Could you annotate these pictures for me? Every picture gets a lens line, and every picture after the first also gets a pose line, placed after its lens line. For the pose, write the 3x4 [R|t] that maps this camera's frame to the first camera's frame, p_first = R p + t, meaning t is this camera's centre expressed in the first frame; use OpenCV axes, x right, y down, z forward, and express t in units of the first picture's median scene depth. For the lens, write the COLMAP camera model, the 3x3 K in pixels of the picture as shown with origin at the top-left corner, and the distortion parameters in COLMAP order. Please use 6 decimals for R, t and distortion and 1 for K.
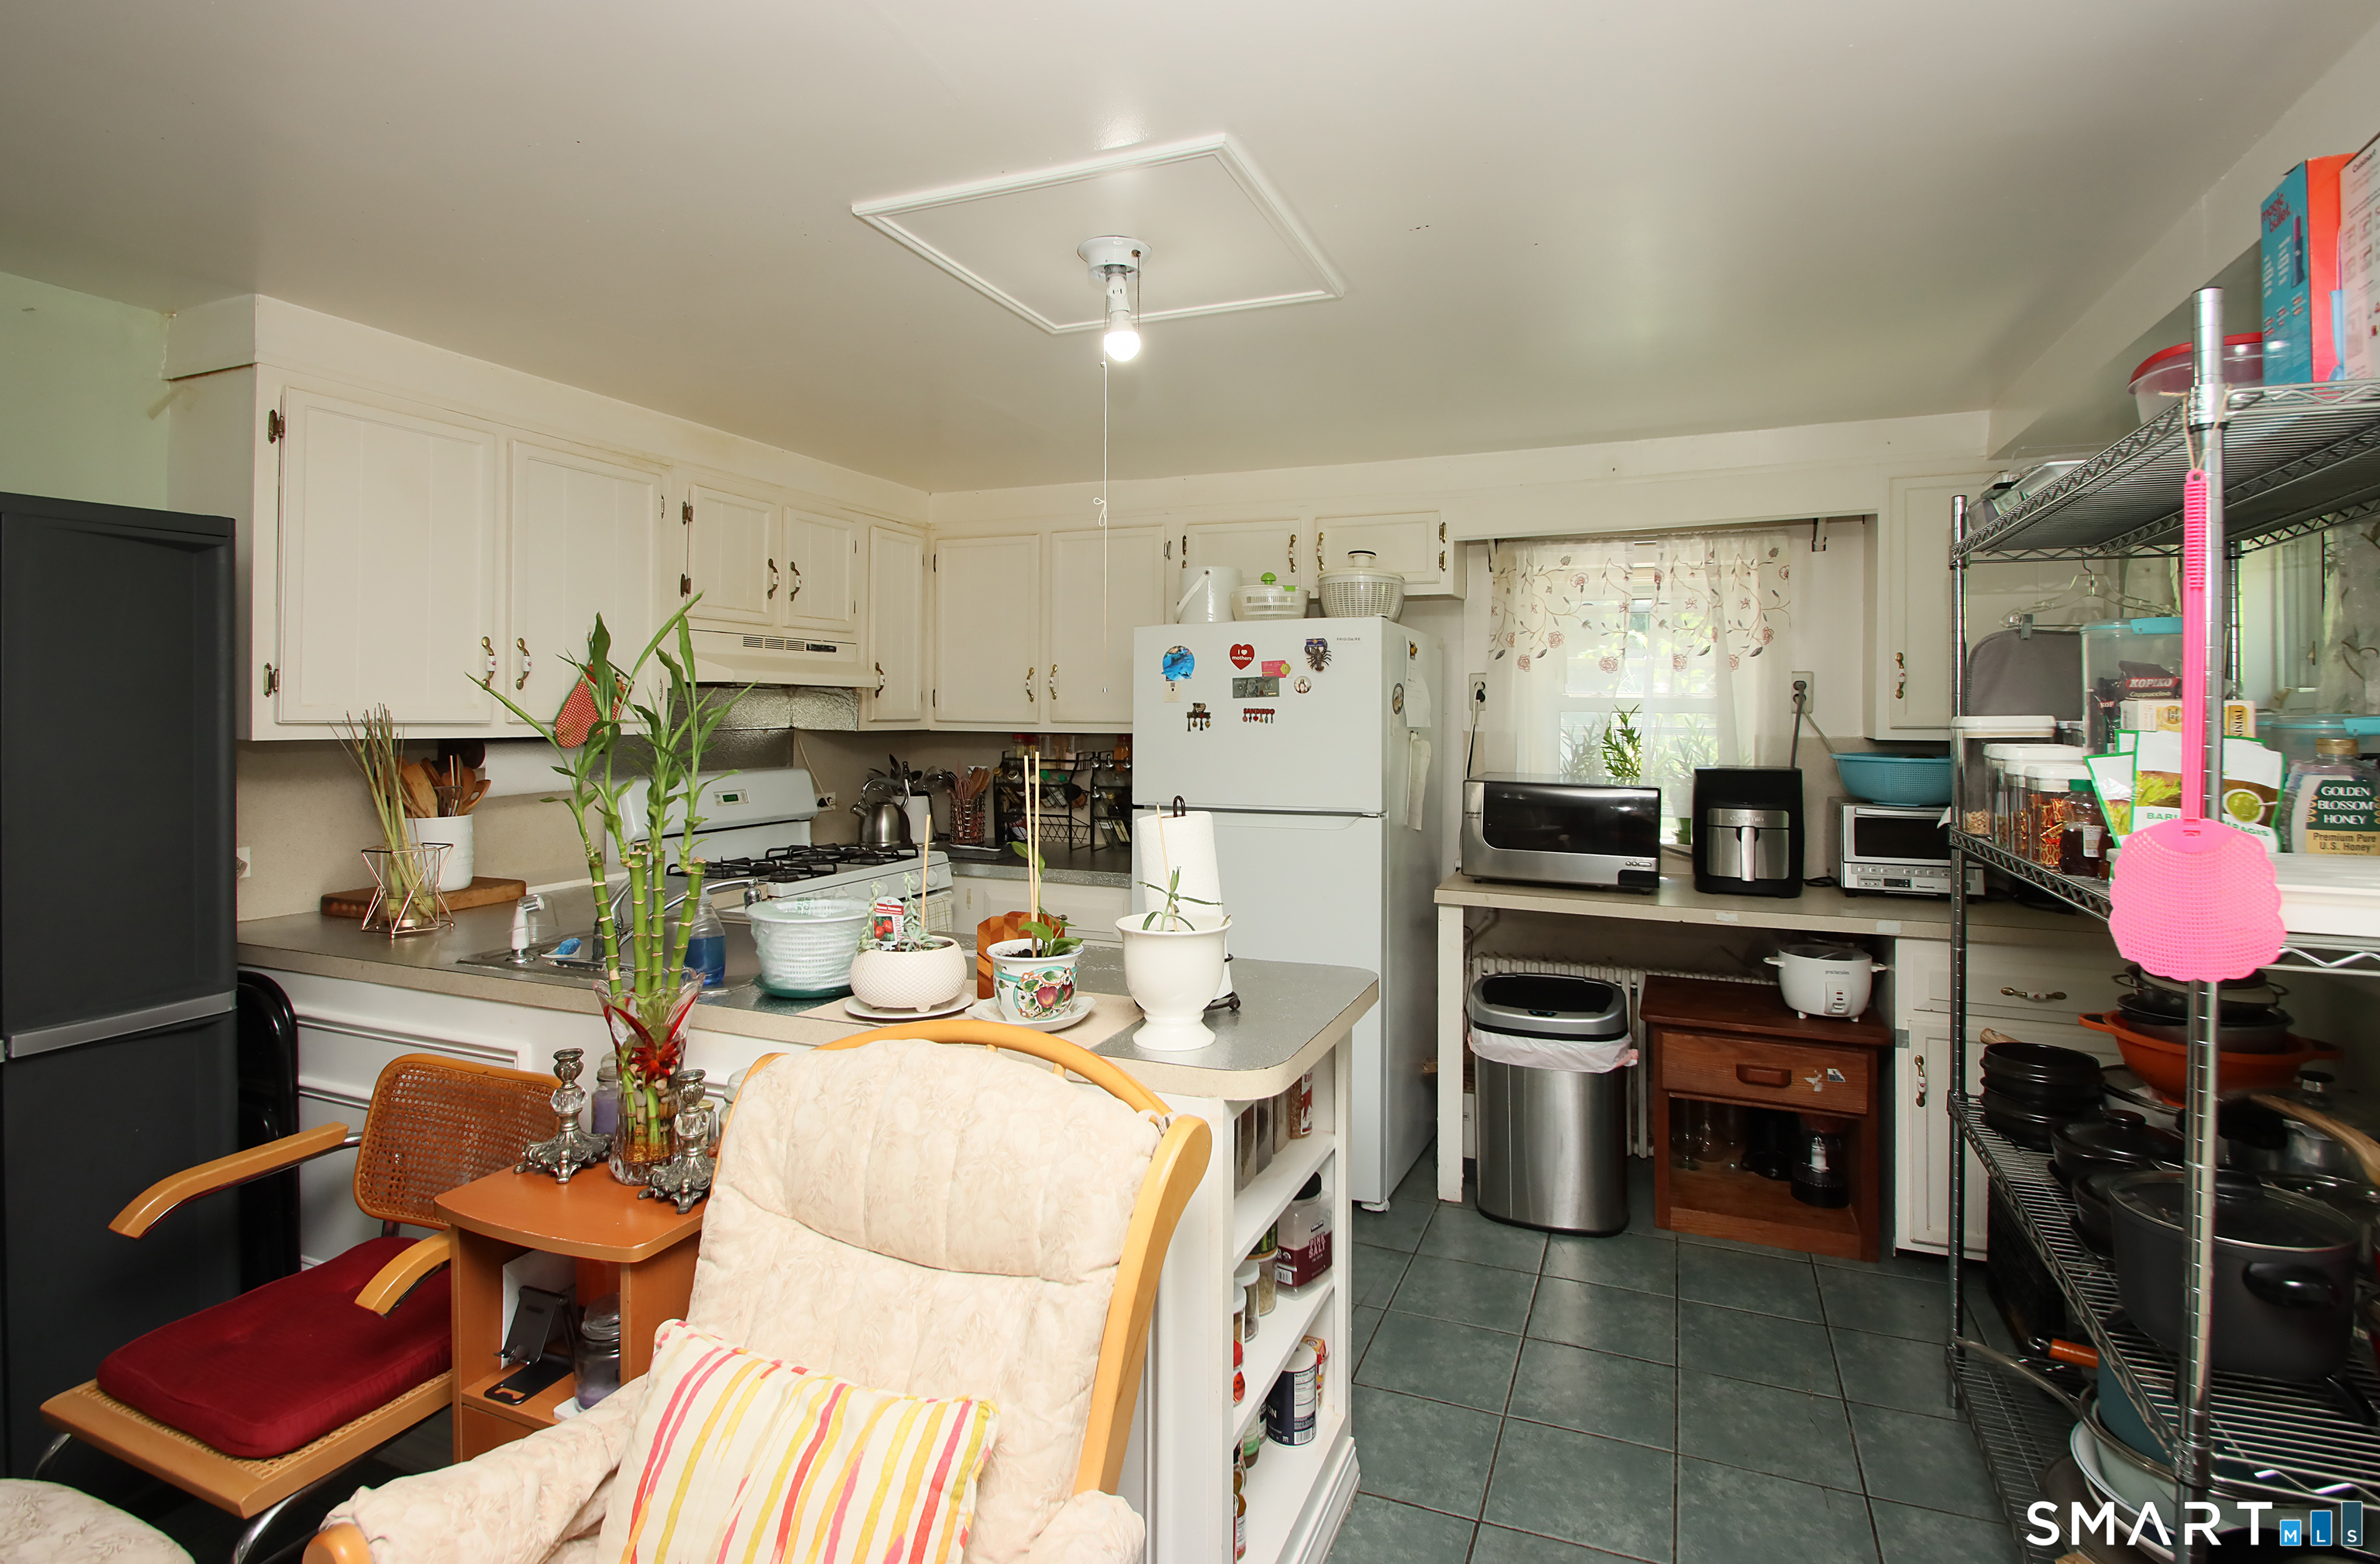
lens RADIAL K [[1085.6, 0, 1188.4], [0, 1085.6, 704.6], [0, 0, 1]] dist [-0.000512, -0.000186]
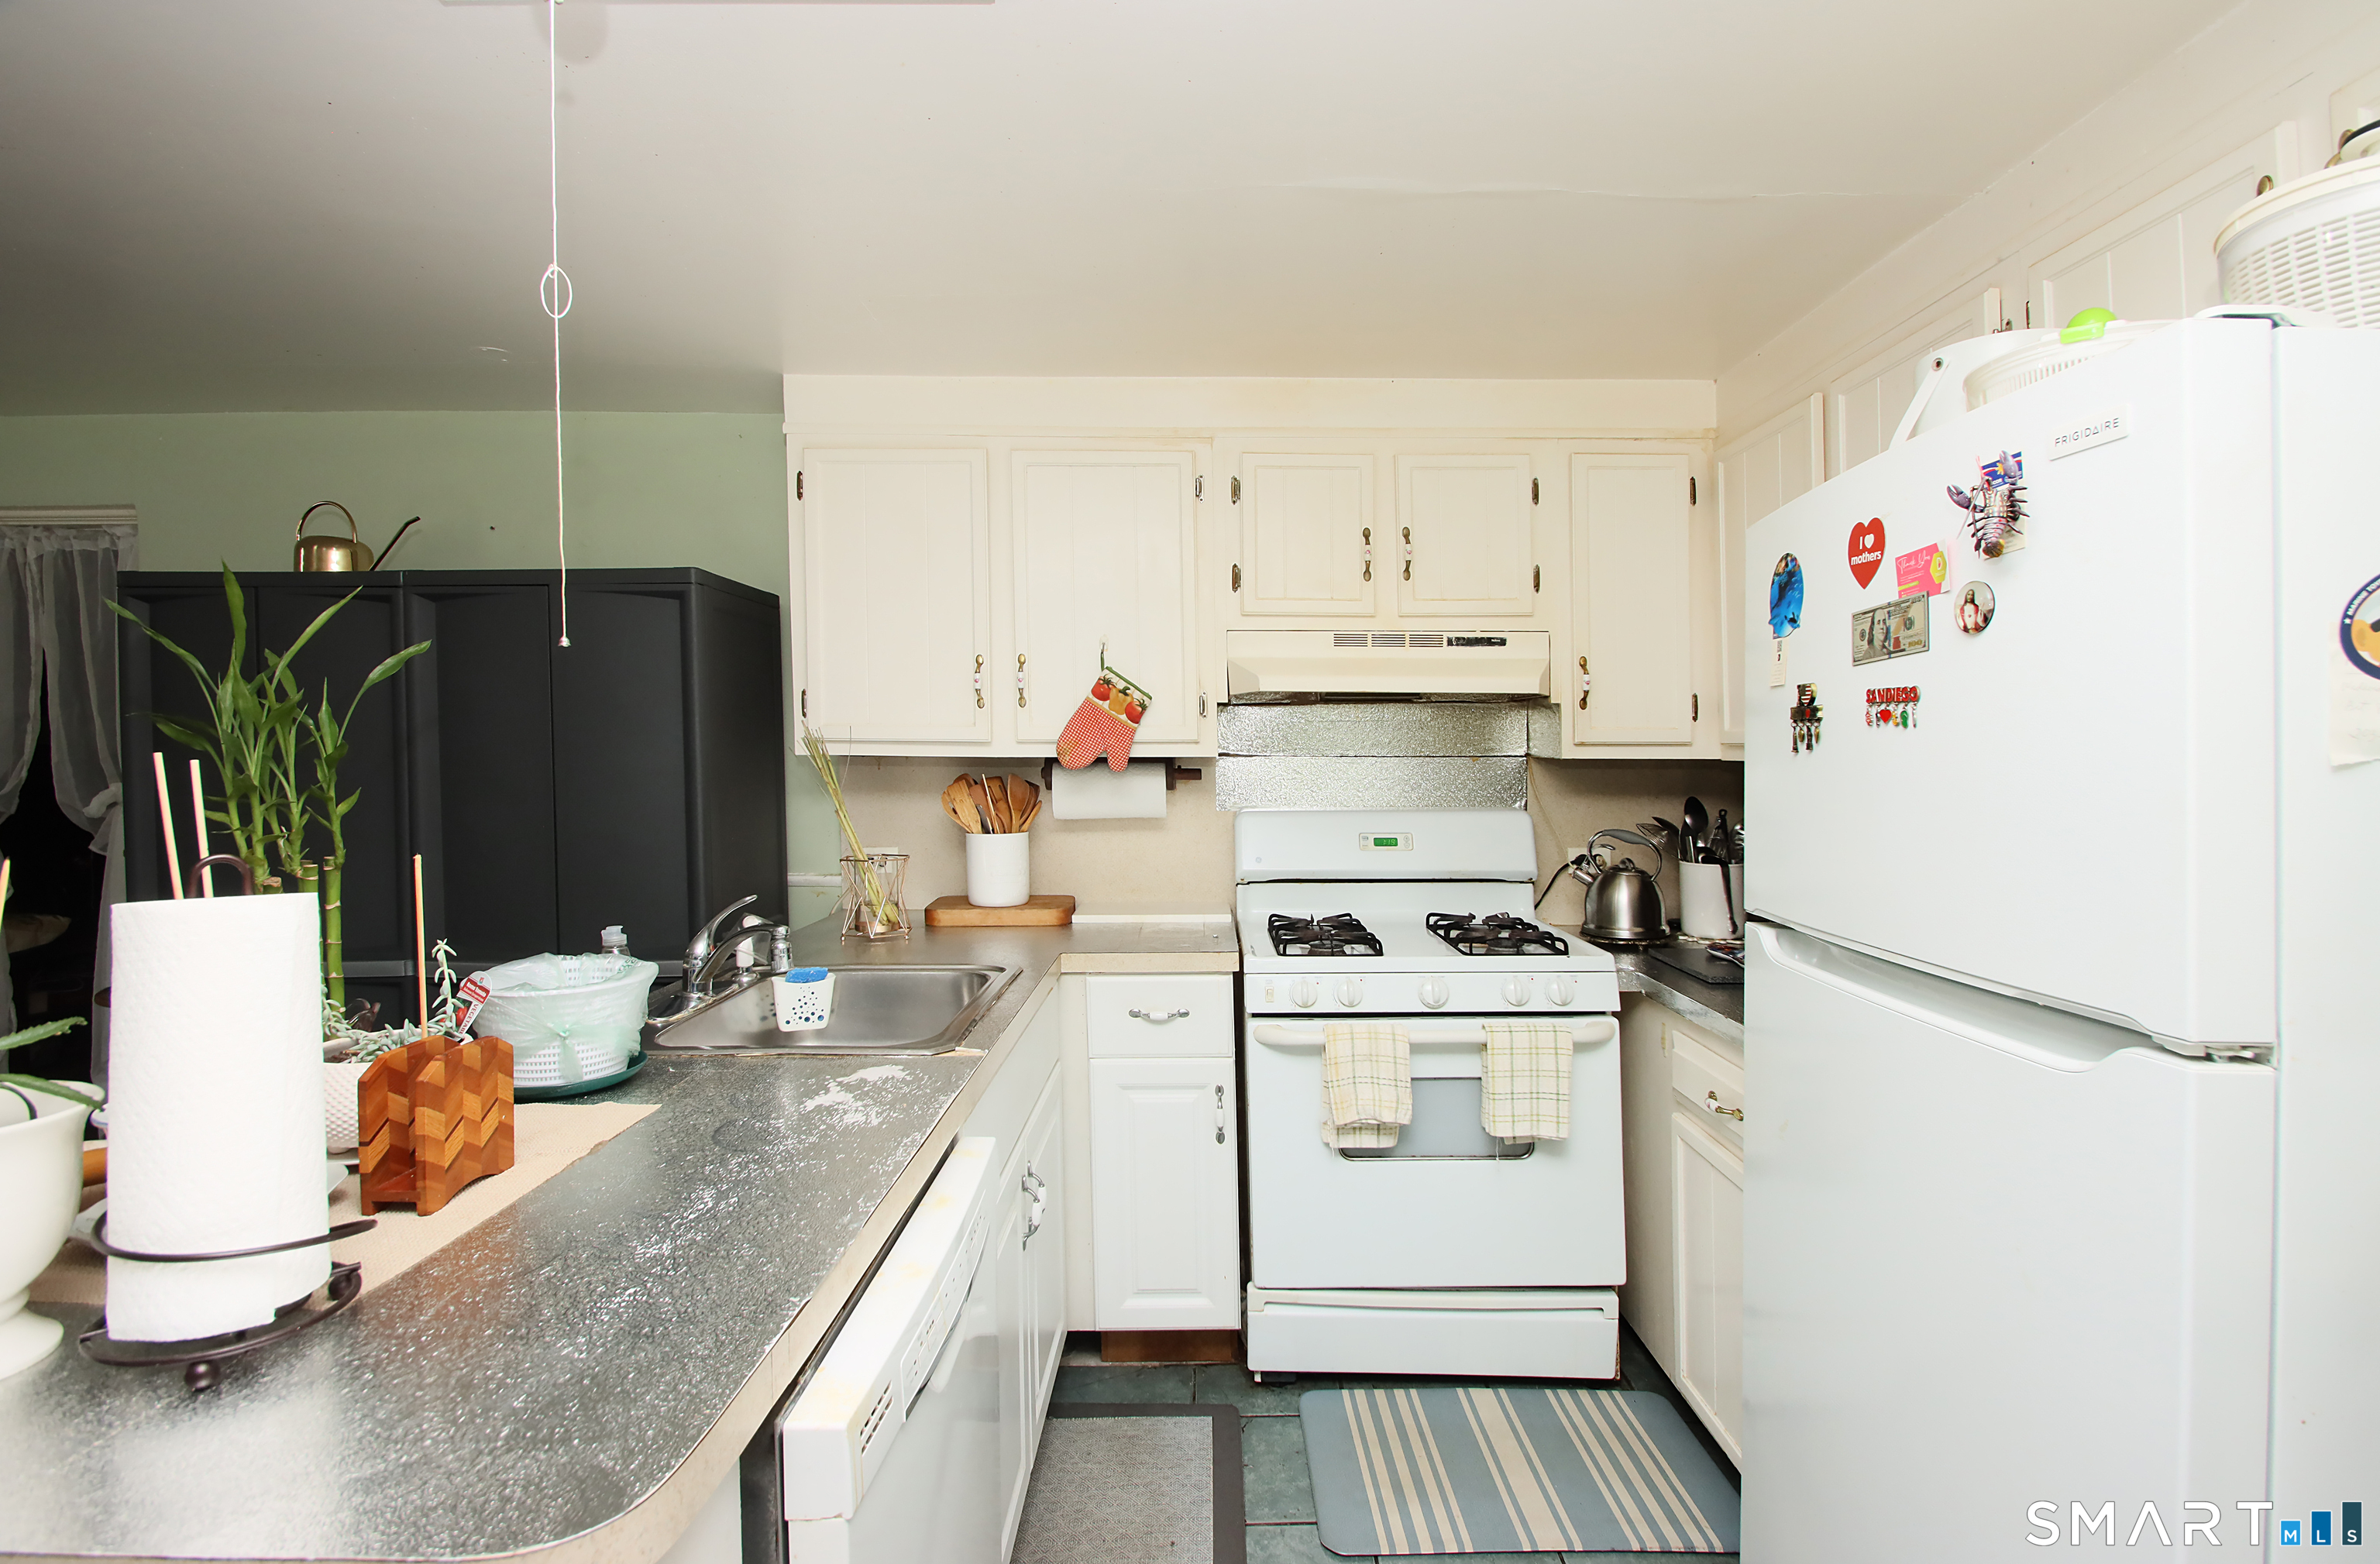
lens RADIAL K [[1129.8, 0, 1192.0], [0, 1129.8, 774.9], [0, 0, 1]] dist [-0.001718, -0.000714]
pose [[0.402272, 0.015359, -0.915392, 0.320538], [0.006522, 0.999786, 0.019642, 0.023848], [0.915497, -0.013871, 0.402085, 0.635124]]
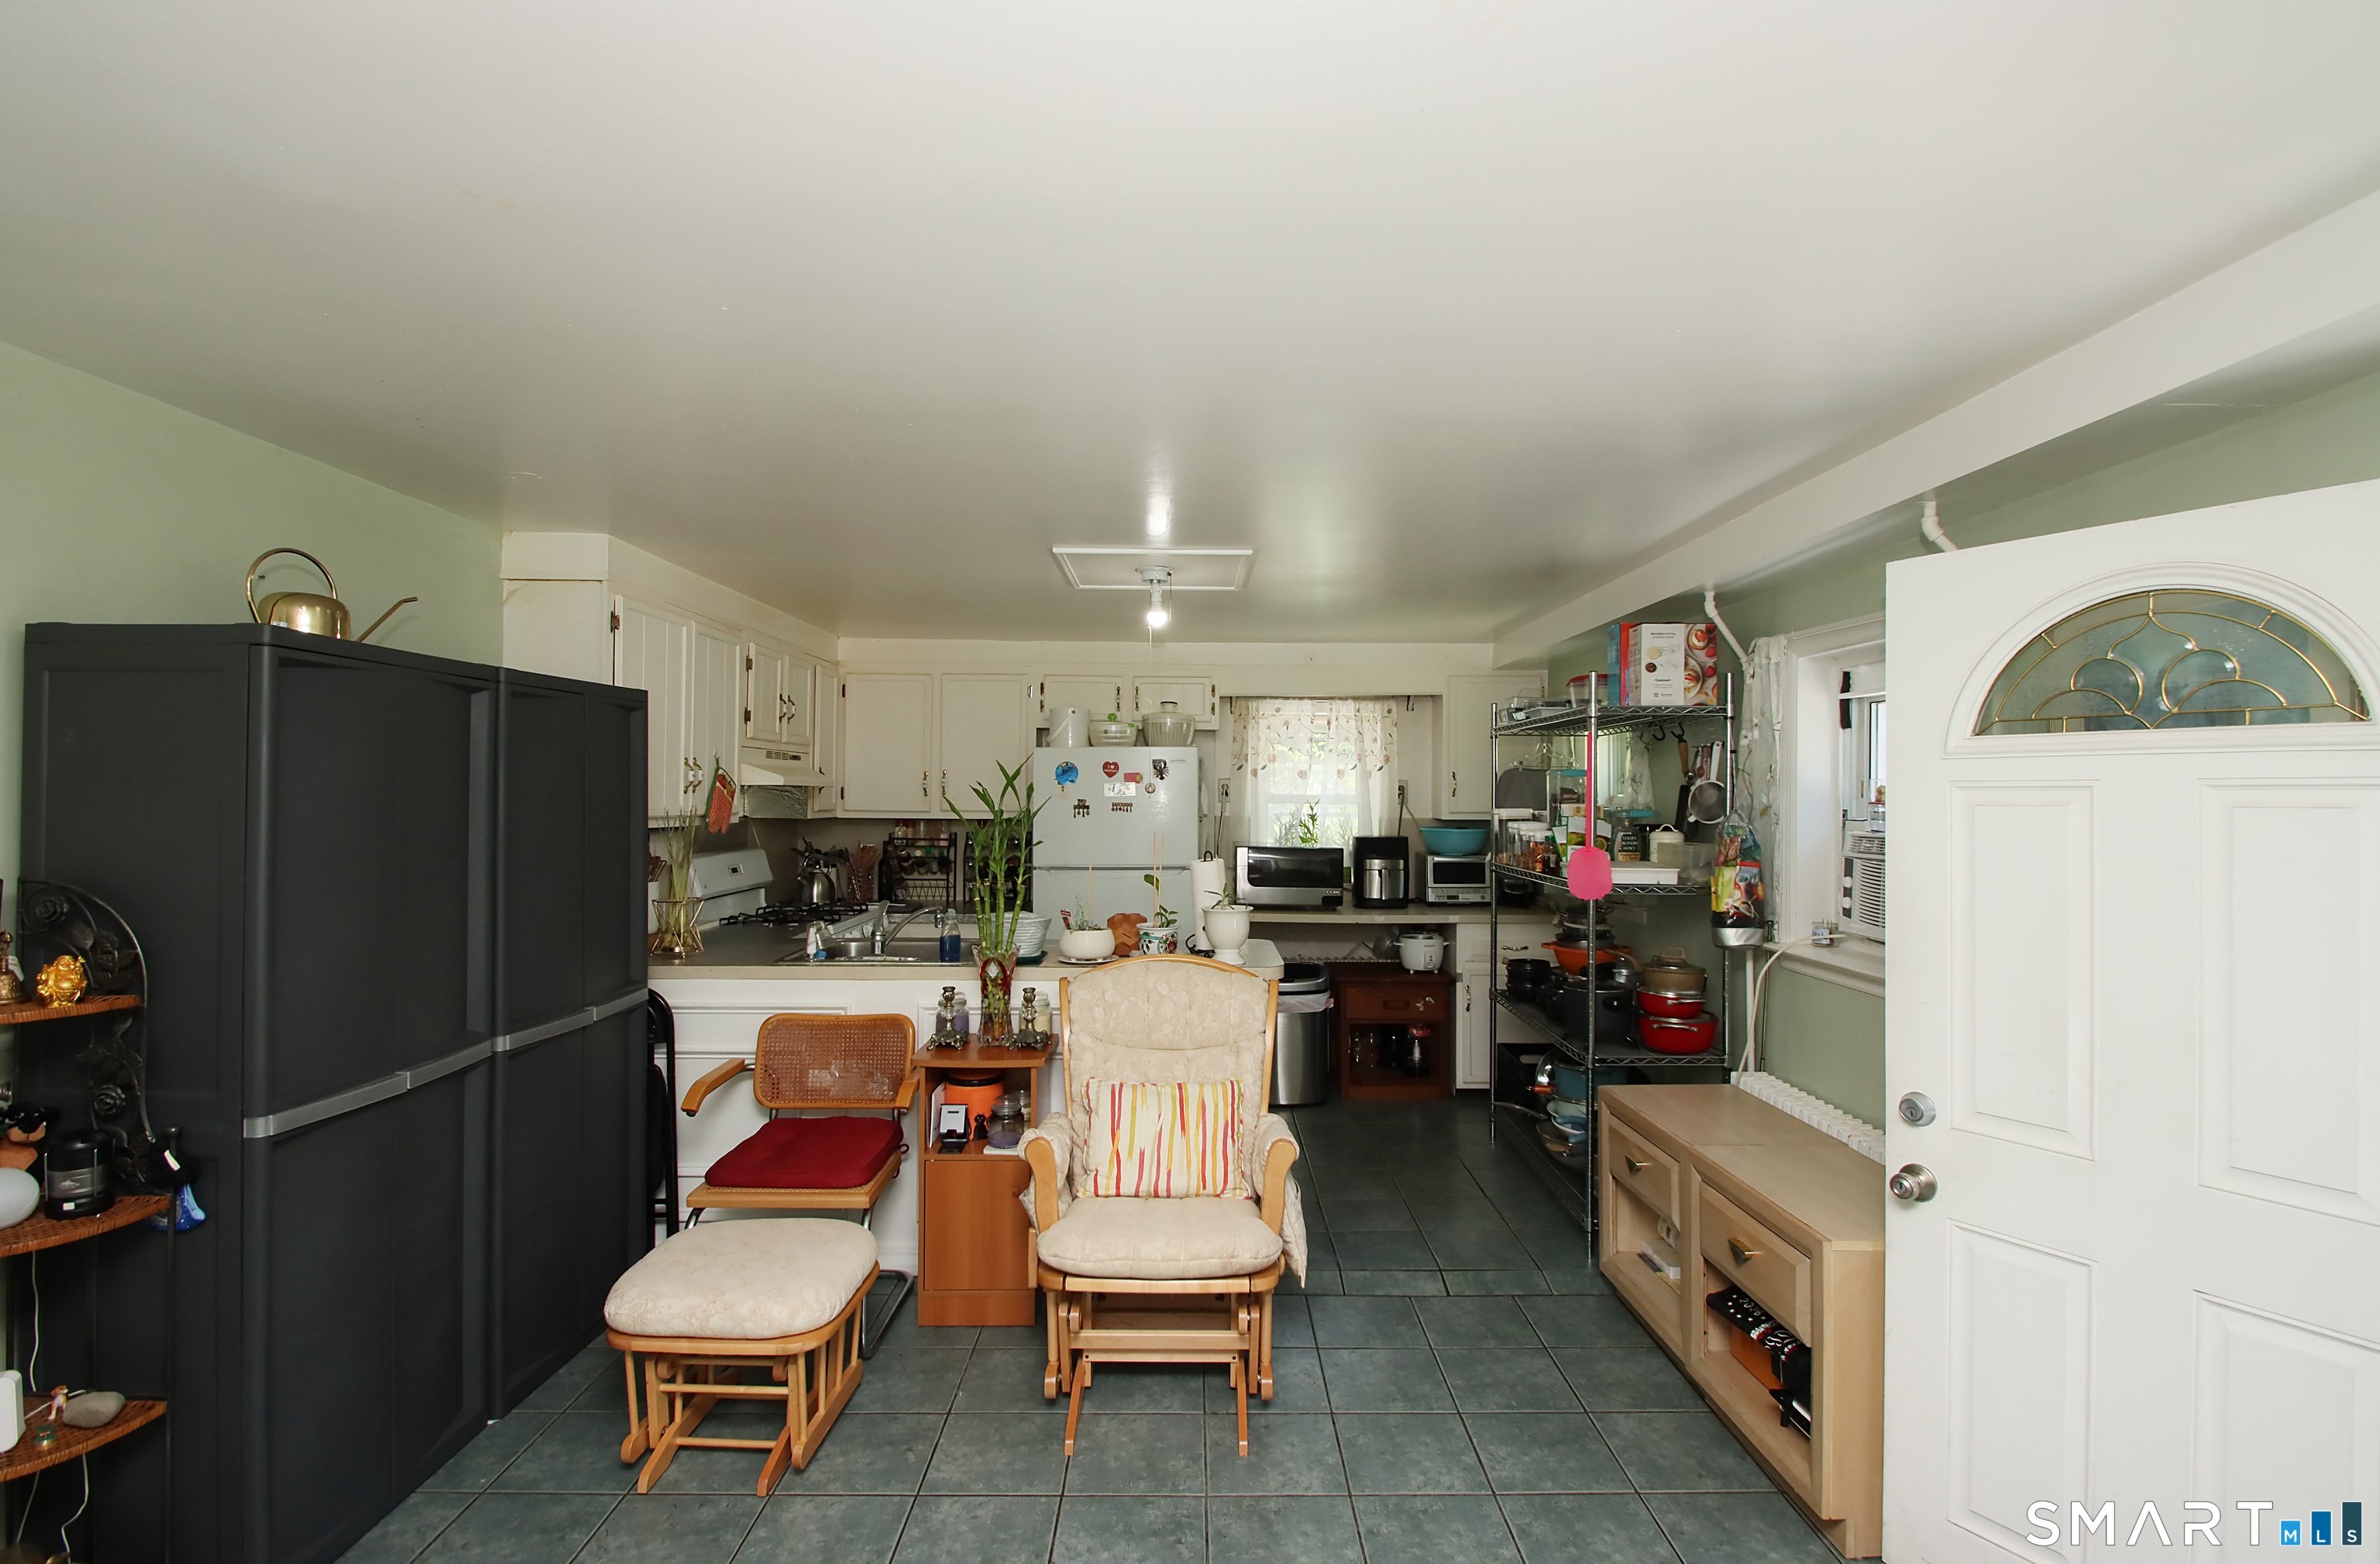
lens RADIAL K [[1129.8, 0, 1192.0], [0, 1129.8, 774.9], [0, 0, 1]] dist [-0.001718, -0.000714]
pose [[0.908368, 0.007788, 0.418099, -0.532088], [-0.005075, 0.999958, -0.007600, -0.025281], [-0.418141, 0.004782, 0.908370, -0.535097]]
